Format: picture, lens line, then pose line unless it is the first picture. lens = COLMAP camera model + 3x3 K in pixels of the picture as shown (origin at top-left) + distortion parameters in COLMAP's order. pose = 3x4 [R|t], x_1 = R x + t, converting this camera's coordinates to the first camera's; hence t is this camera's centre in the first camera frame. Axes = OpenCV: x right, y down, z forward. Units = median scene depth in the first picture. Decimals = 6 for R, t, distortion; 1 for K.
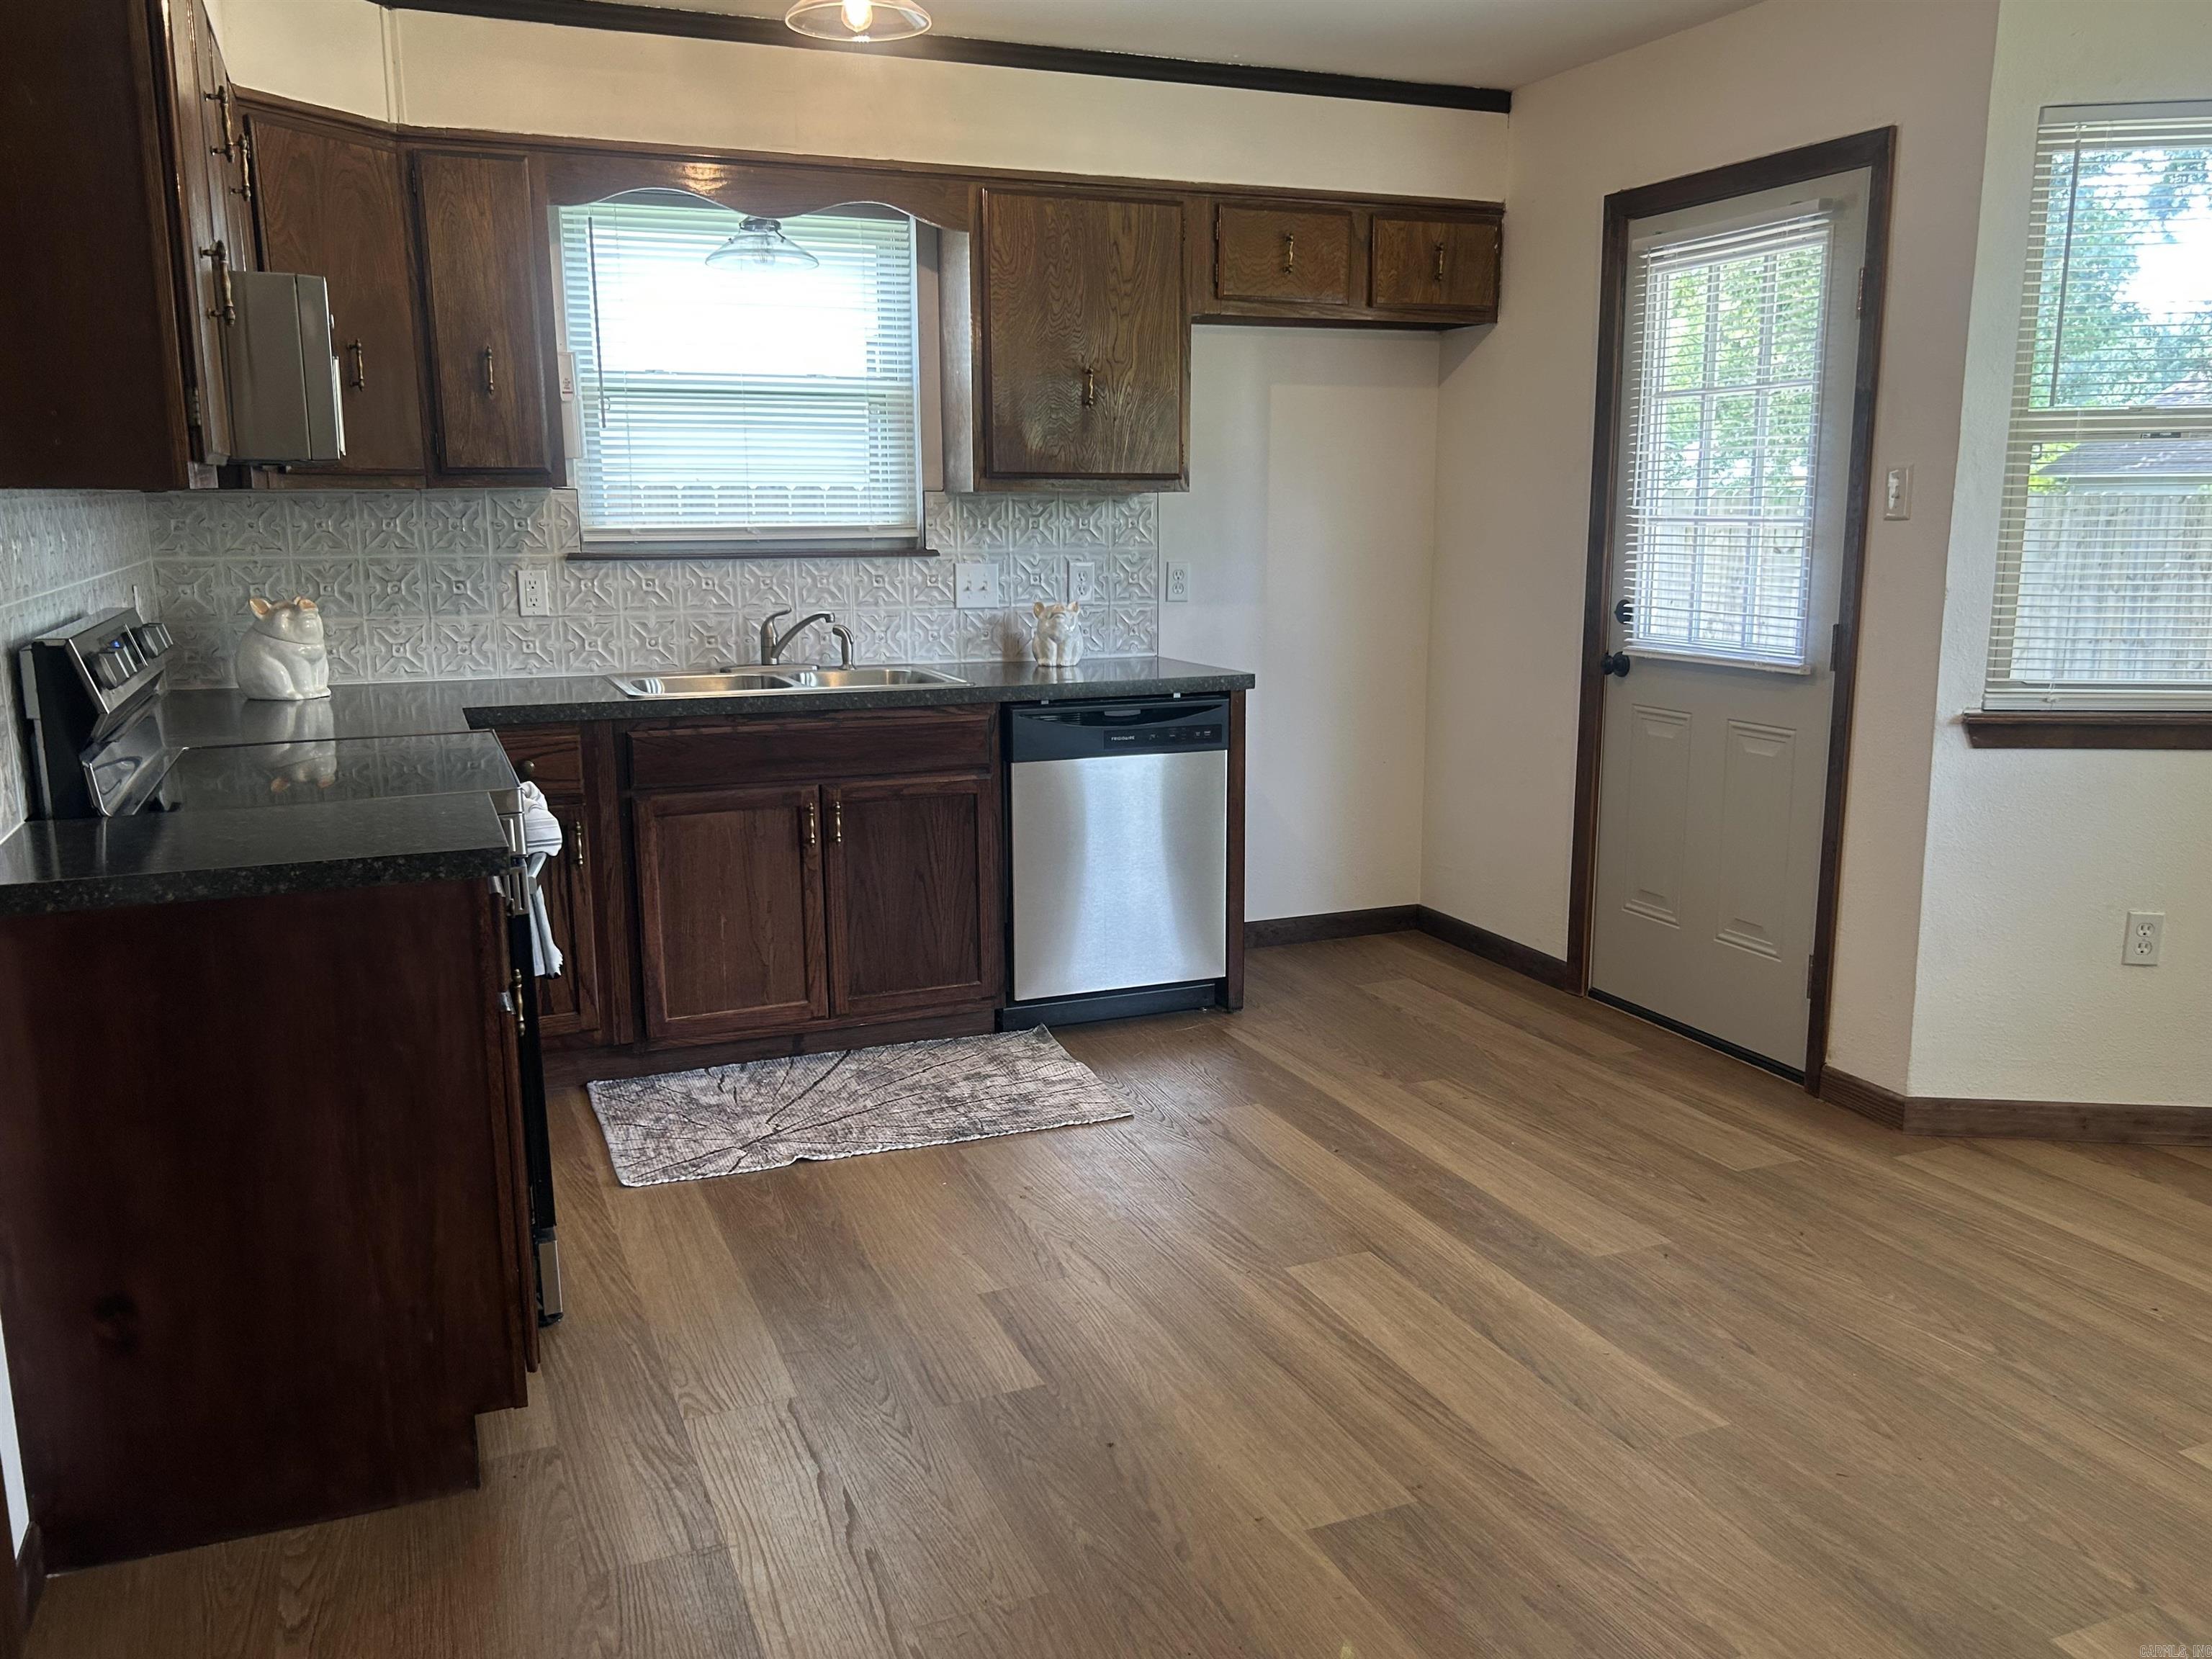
lens RADIAL K [[1739.2, 0, 1125.0], [0, 1739.2, 838.9], [0, 0, 1]] dist [0.048517, -0.060885]
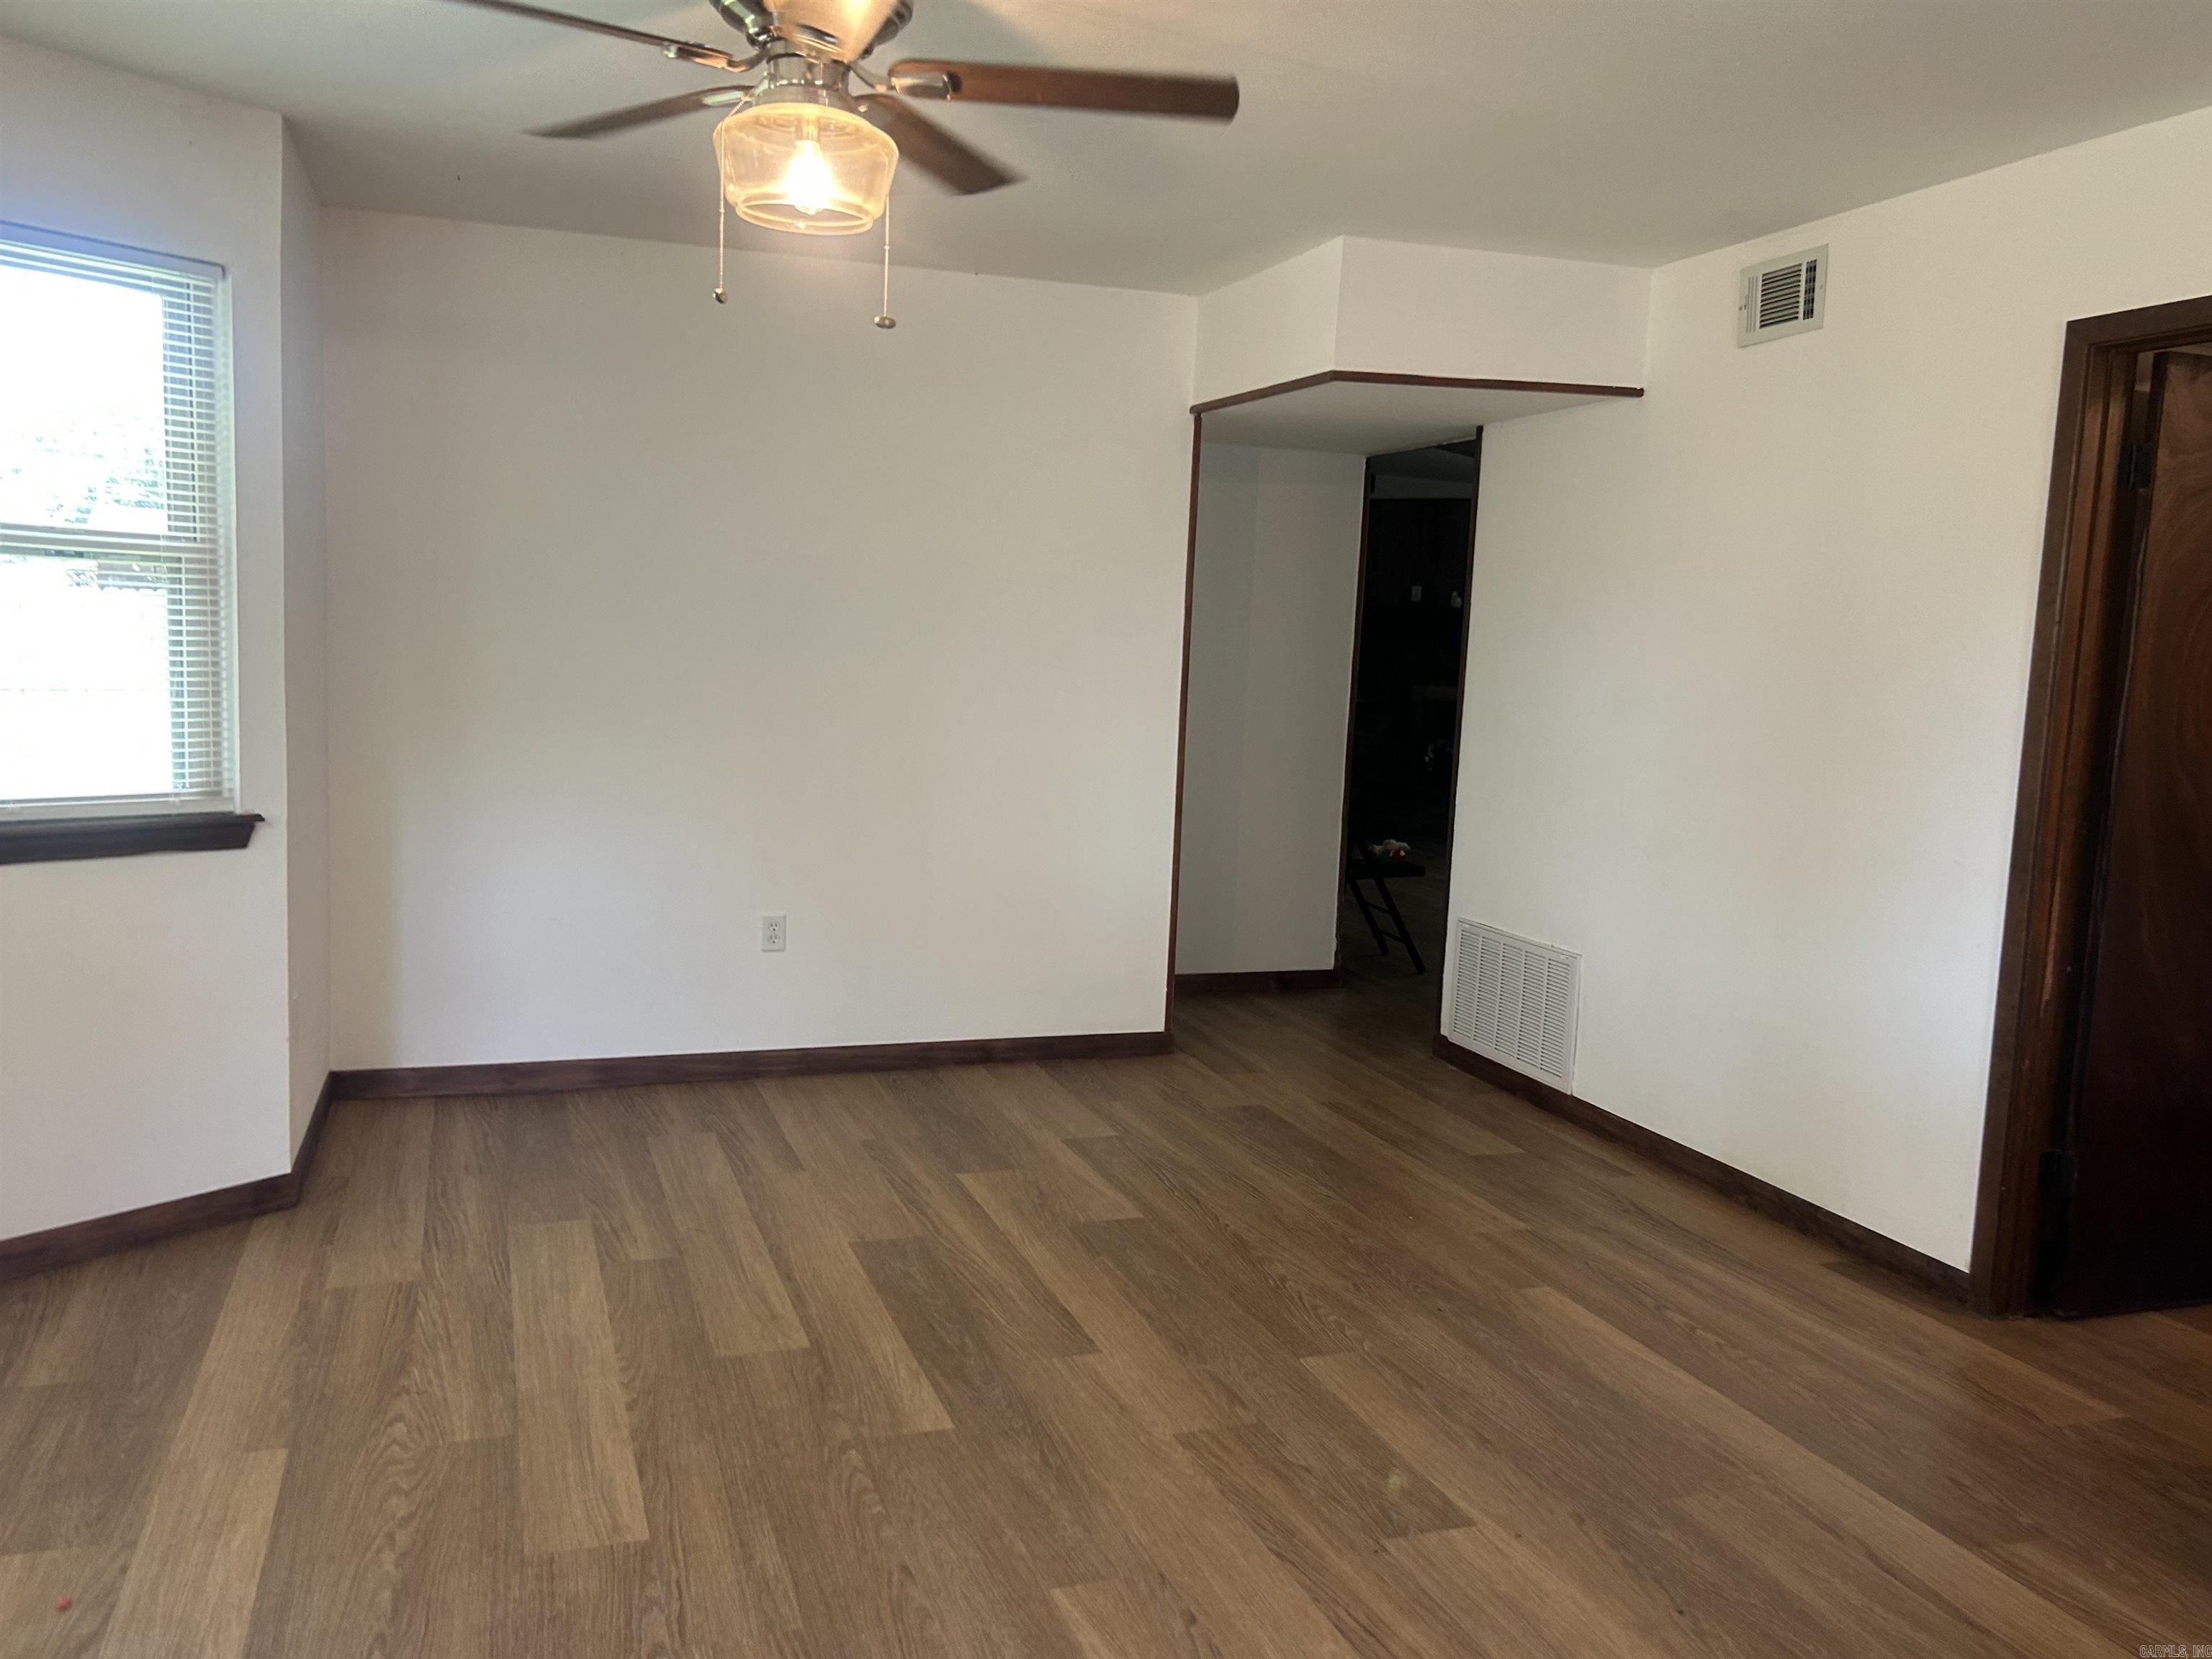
lens RADIAL K [[1739.2, 0, 1118.8], [0, 1739.2, 843.6], [0, 0, 1]] dist [0.048517, -0.060885]
pose [[-0.997597, -0.040833, 0.055964, 0.179991], [-0.021515, 0.950498, 0.309984, -0.247602], [-0.065851, 0.308035, -0.949093, 1.207674]]
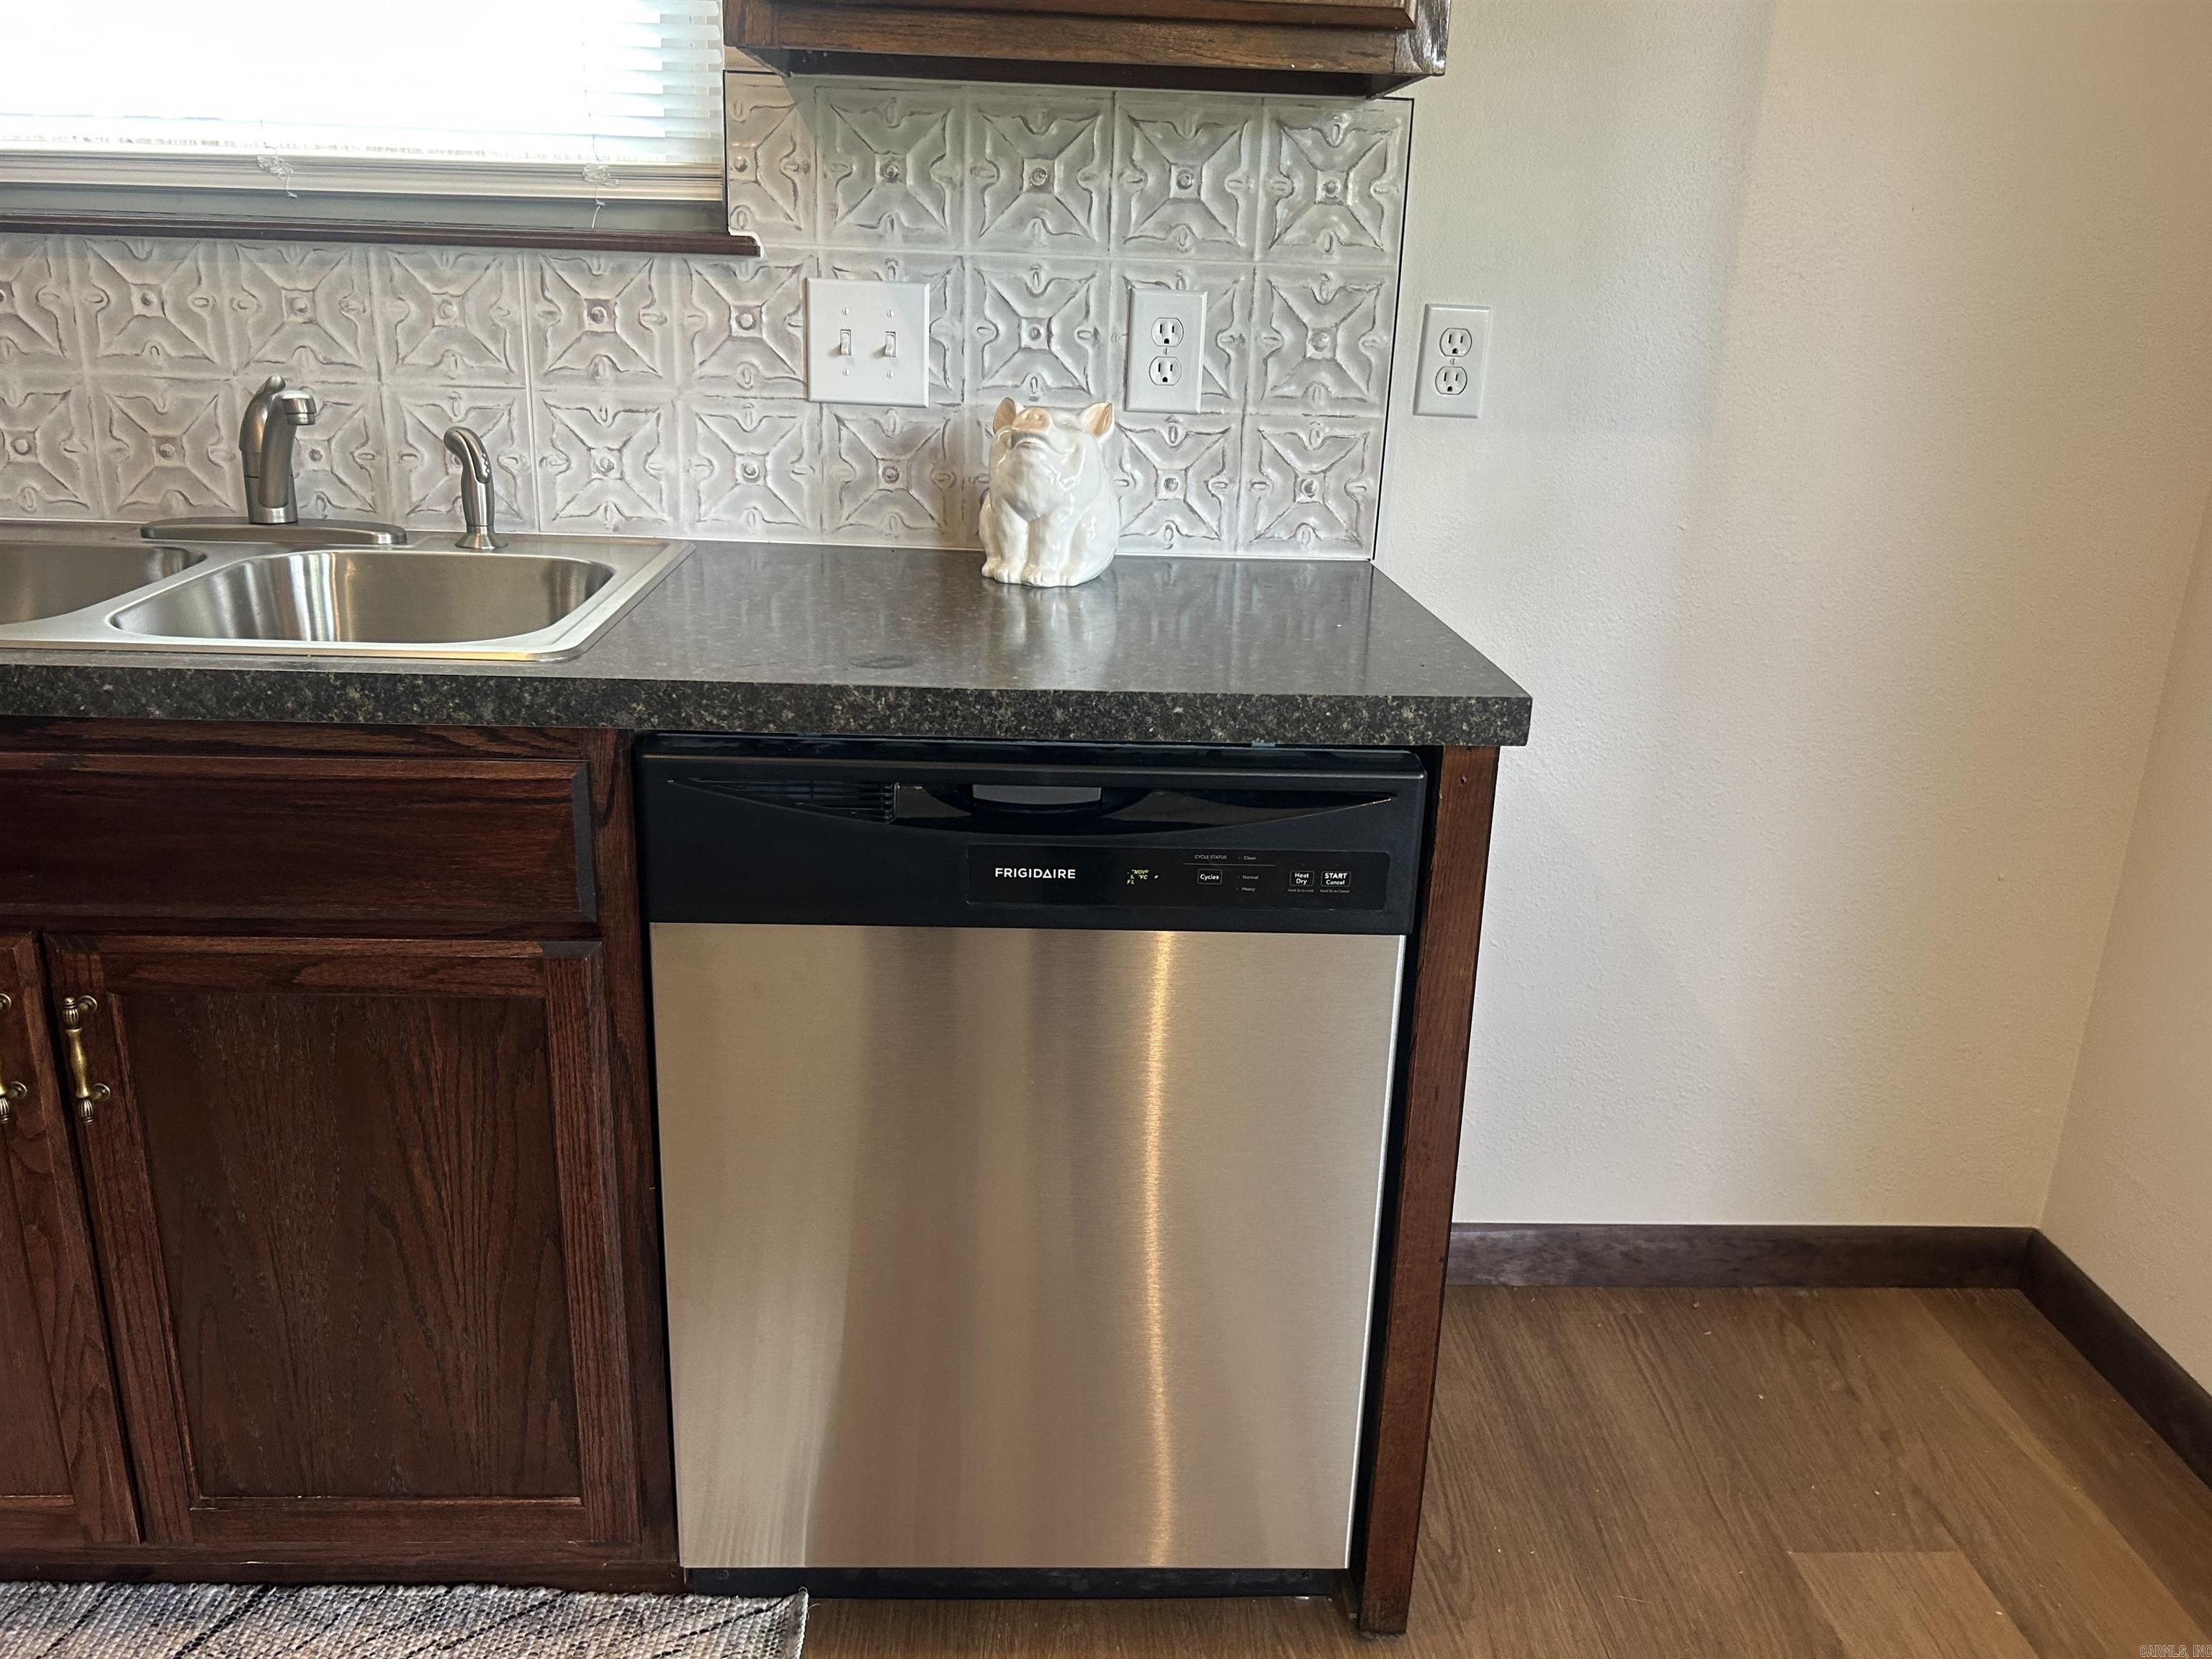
lens RADIAL K [[1739.2, 0, 1079.2], [0, 1739.2, 838.5], [0, 0, 1]] dist [0.048517, -0.060885]
pose [[0.933481, 0.144224, -0.328349, 0.113938], [-0.099939, 0.983917, 0.148053, -0.118248], [0.344421, -0.105390, 0.932881, 0.765554]]
